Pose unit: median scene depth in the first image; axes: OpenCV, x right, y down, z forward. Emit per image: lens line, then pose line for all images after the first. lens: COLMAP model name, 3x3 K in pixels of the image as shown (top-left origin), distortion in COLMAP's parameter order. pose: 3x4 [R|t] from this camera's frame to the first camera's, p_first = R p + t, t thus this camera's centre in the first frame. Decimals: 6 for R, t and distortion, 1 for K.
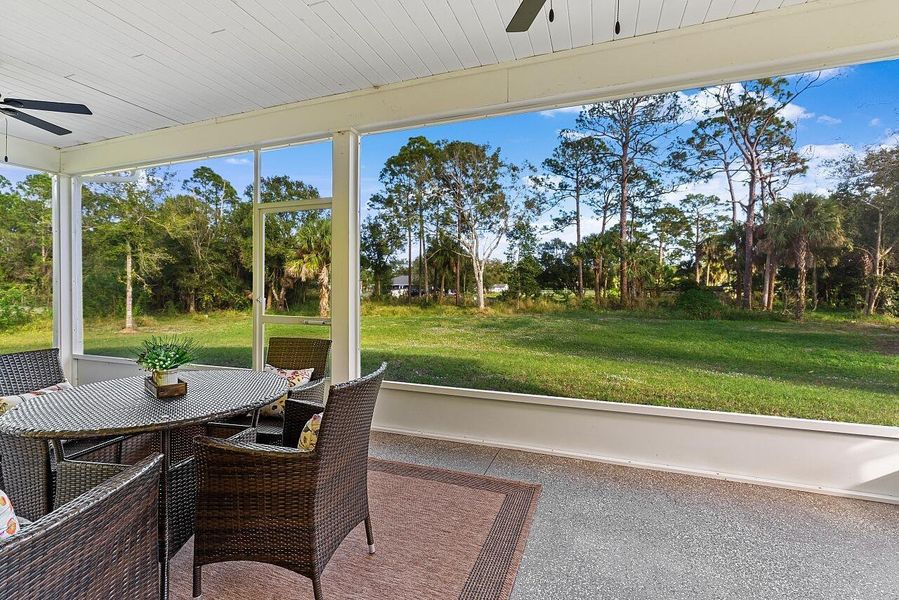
lens RADIAL K [[405.1, 0, 446.8], [0, 405.1, 292.9], [0, 0, 1]] dist [-0.003758, 0.000225]
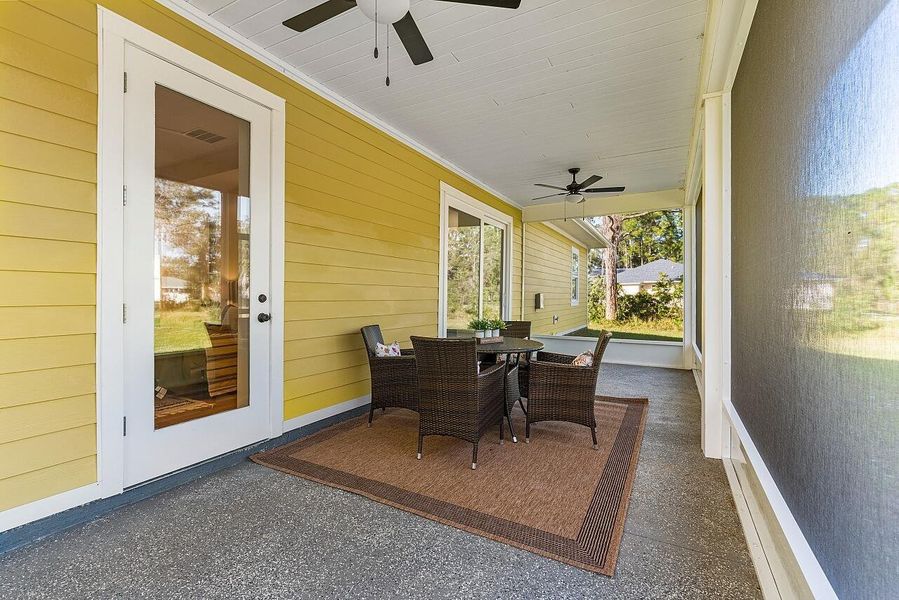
lens RADIAL K [[398.5, 0, 448.6], [0, 398.5, 295.4], [0, 0, 1]] dist [-0.003778, -0.000191]
pose [[-0.153033, -0.000171, -0.988221, 1.099576], [-0.006858, 0.999976, 0.000889, 0.012488], [0.988197, 0.006913, -0.153031, 0.985976]]
